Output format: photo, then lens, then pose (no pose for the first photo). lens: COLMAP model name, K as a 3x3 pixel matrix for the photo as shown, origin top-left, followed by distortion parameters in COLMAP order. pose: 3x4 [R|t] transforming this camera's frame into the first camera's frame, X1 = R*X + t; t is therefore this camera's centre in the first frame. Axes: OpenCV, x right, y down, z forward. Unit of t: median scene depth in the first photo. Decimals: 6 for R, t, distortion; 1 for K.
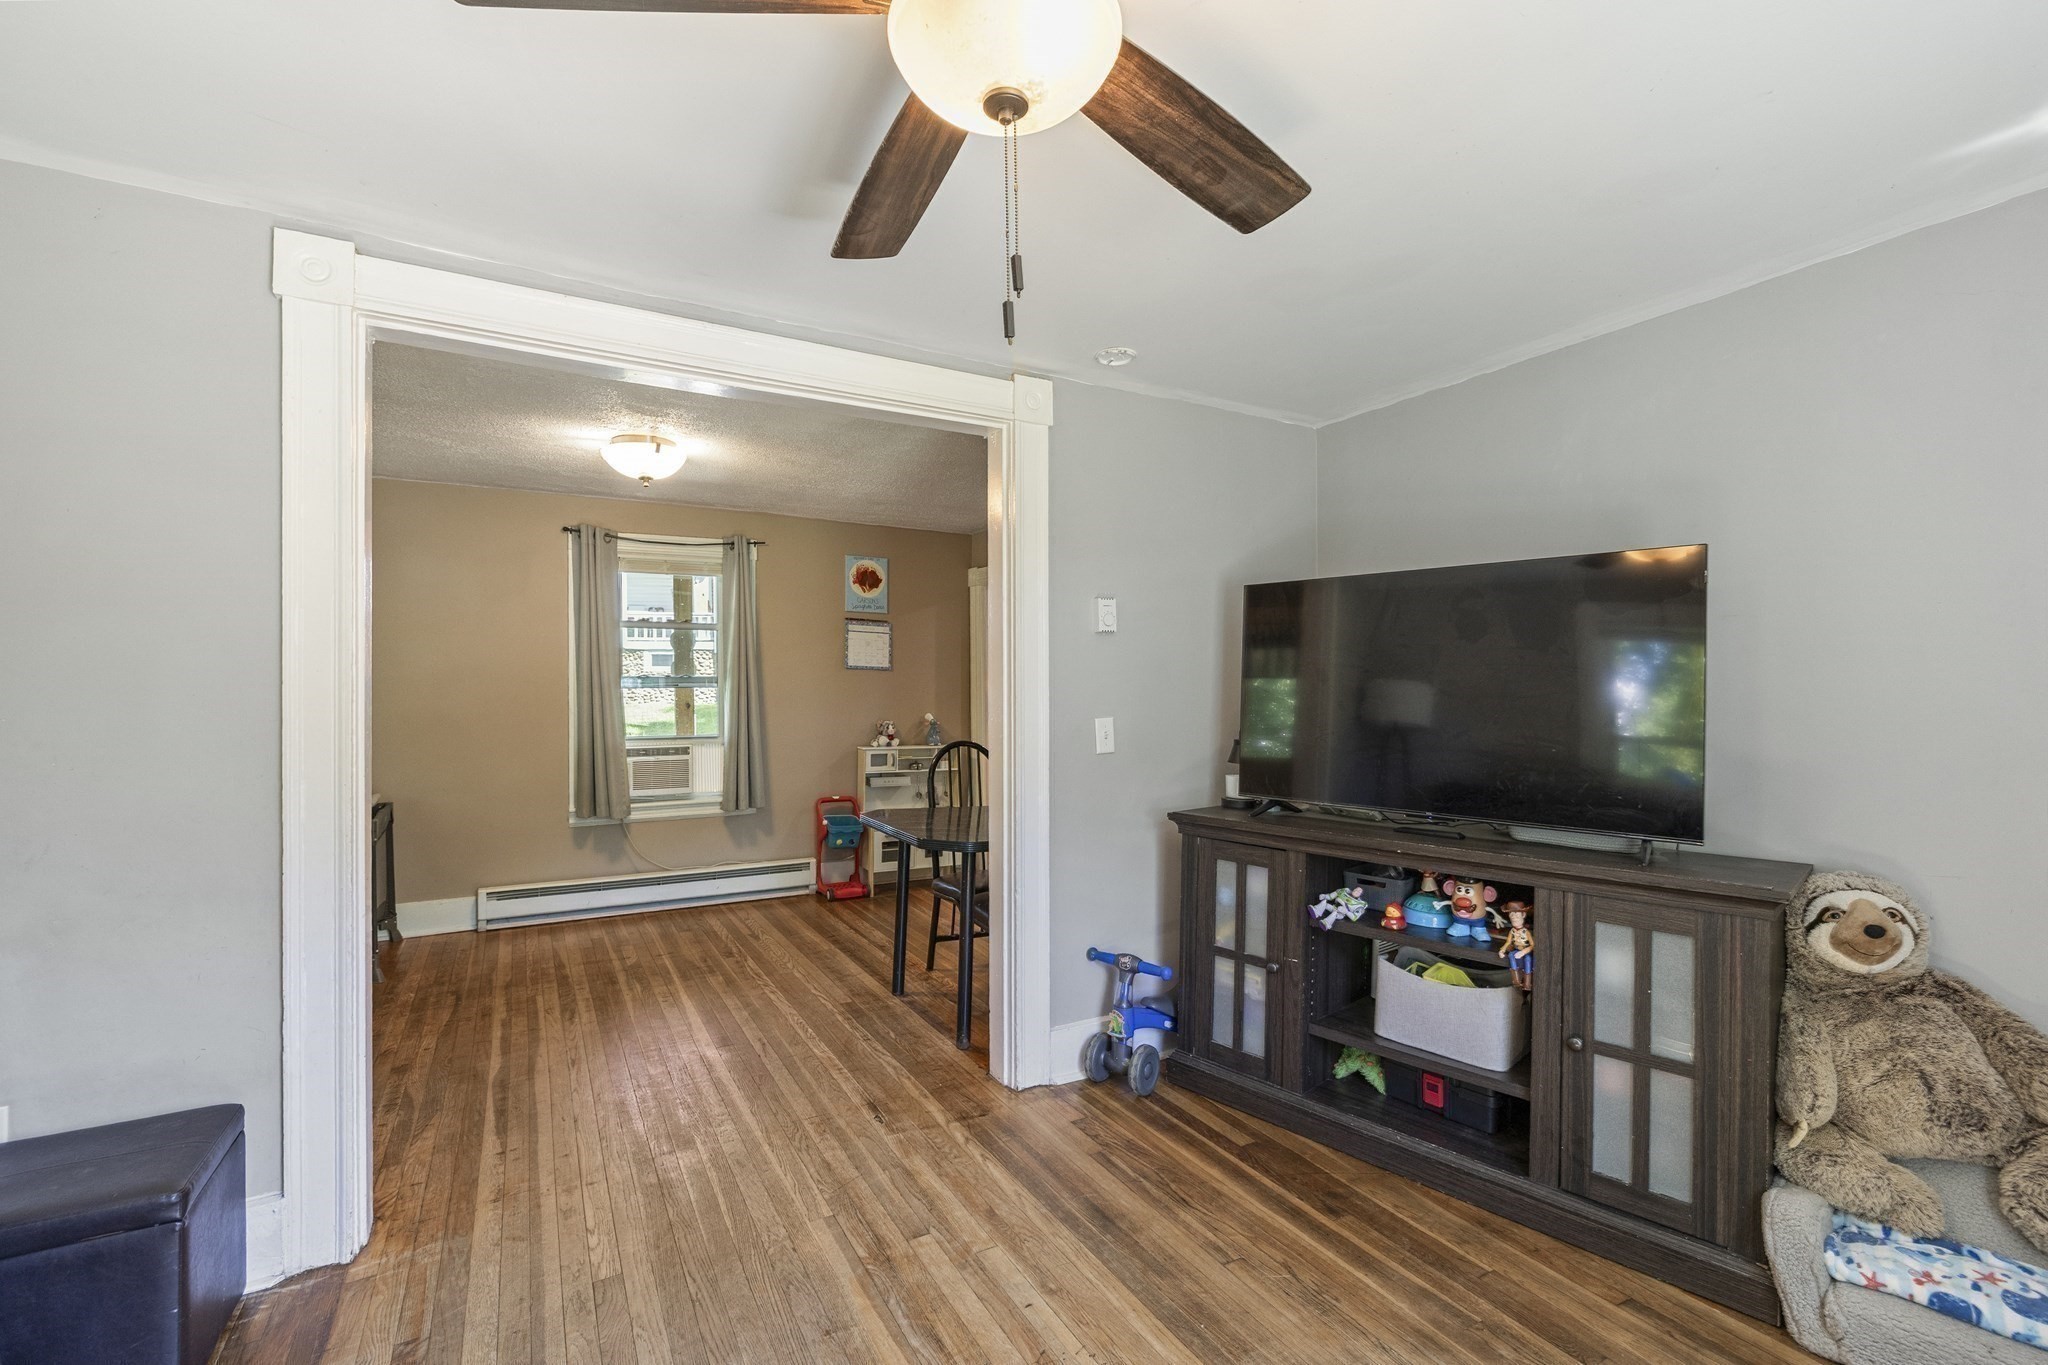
lens RADIAL K [[865.7, 0, 999.4], [0, 865.7, 698.6], [0, 0, 1]] dist [0.003278, -0.000557]
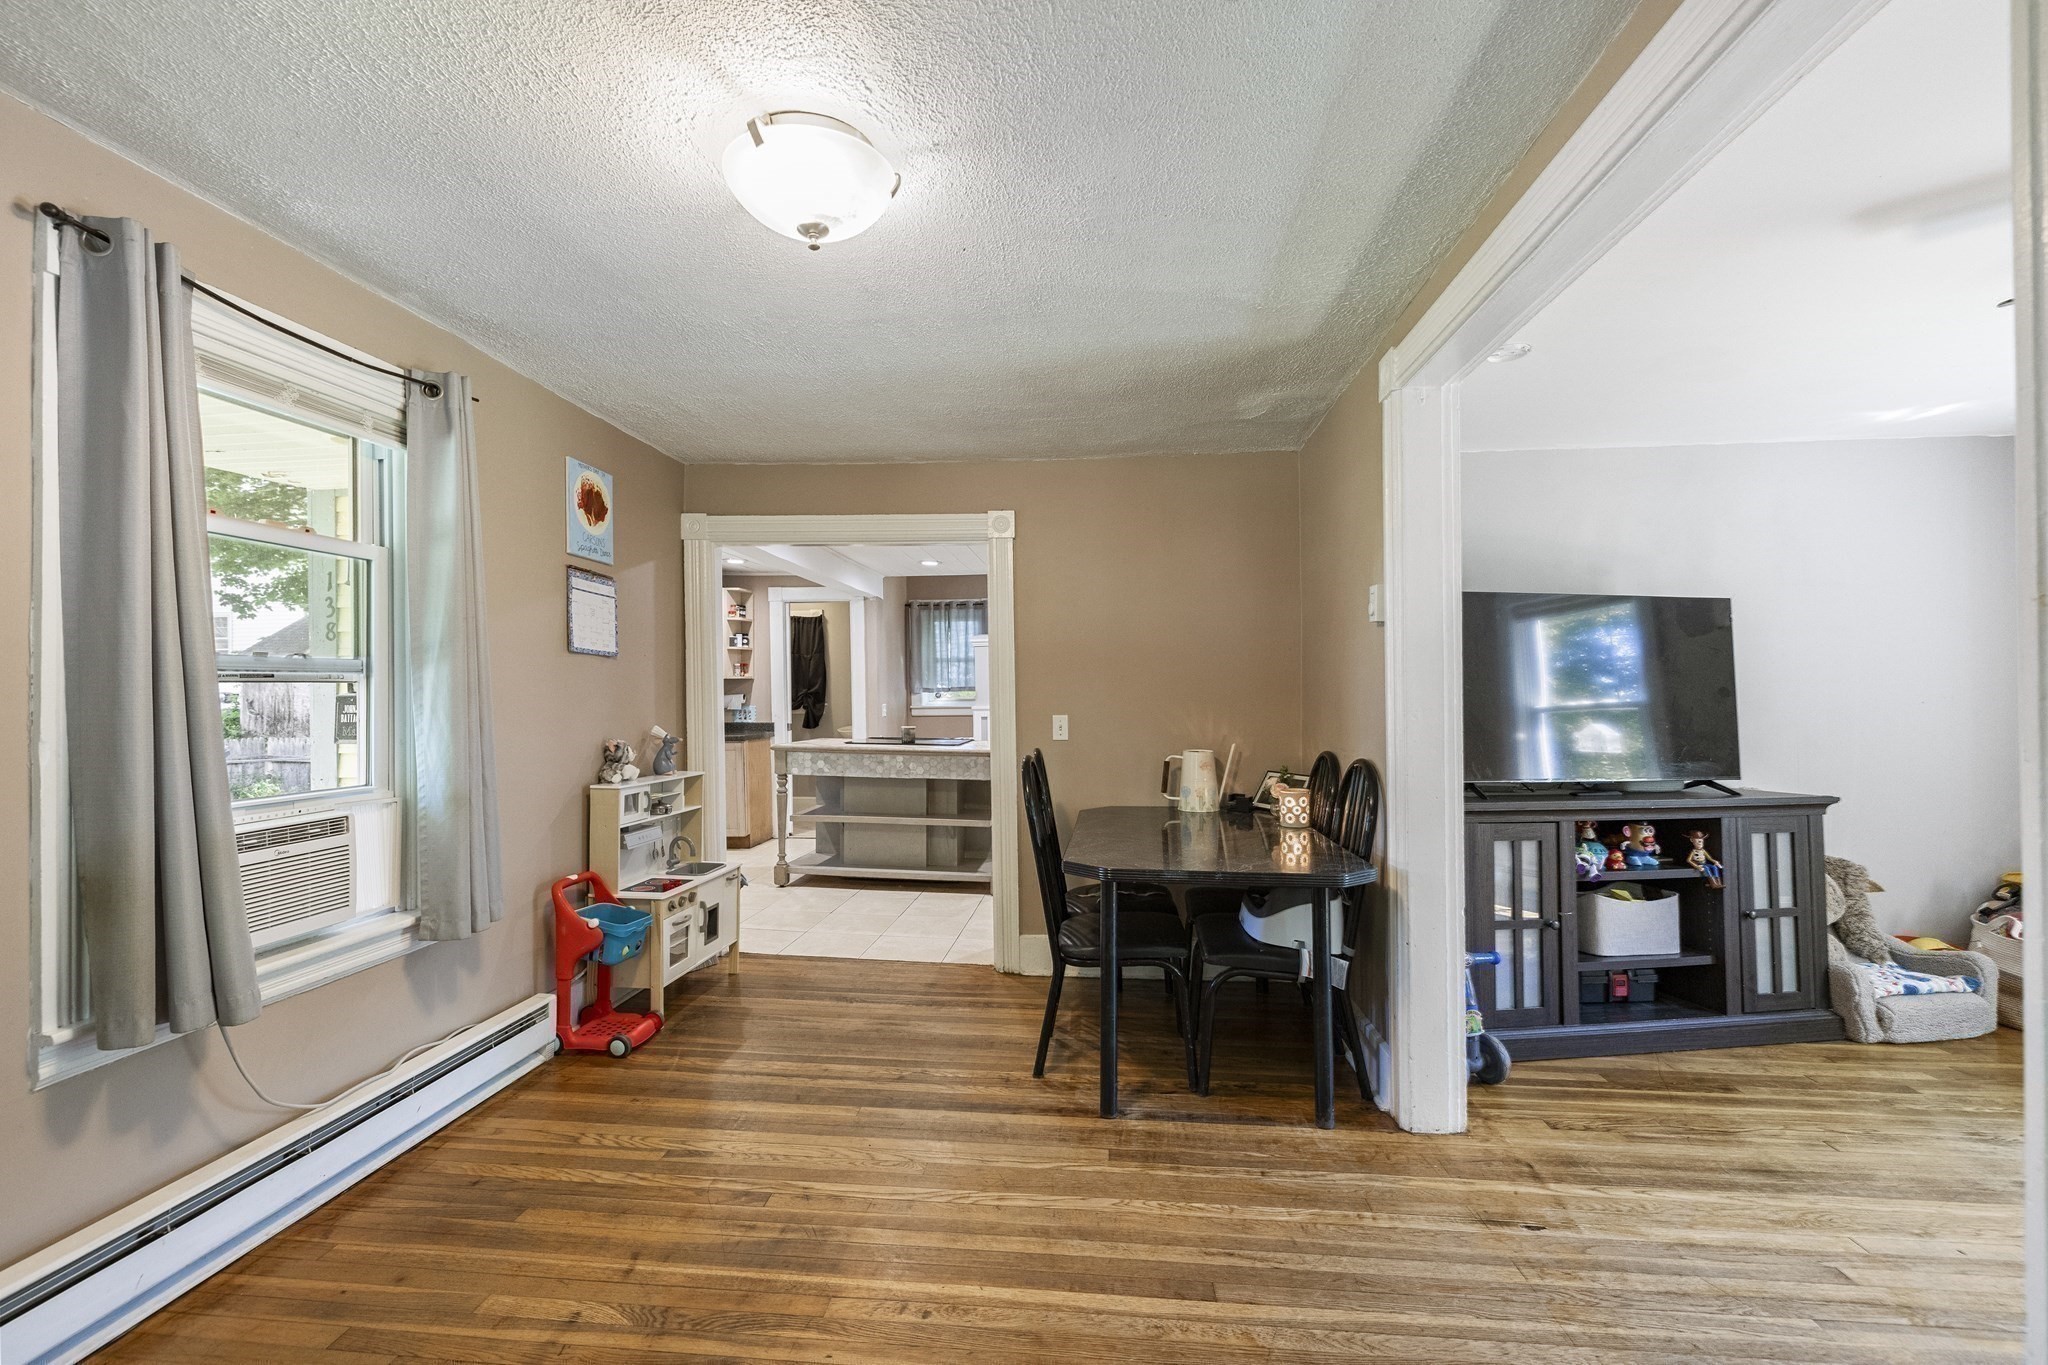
lens RADIAL K [[865.7, 0, 1023.7], [0, 865.7, 686.8], [0, 0, 1]] dist [0.003278, -0.000557]
pose [[0.568284, 0.005202, 0.822816, -0.582964], [0.009896, 0.999864, -0.013156, -0.000941], [-0.822773, 0.015619, 0.568155, 0.510043]]
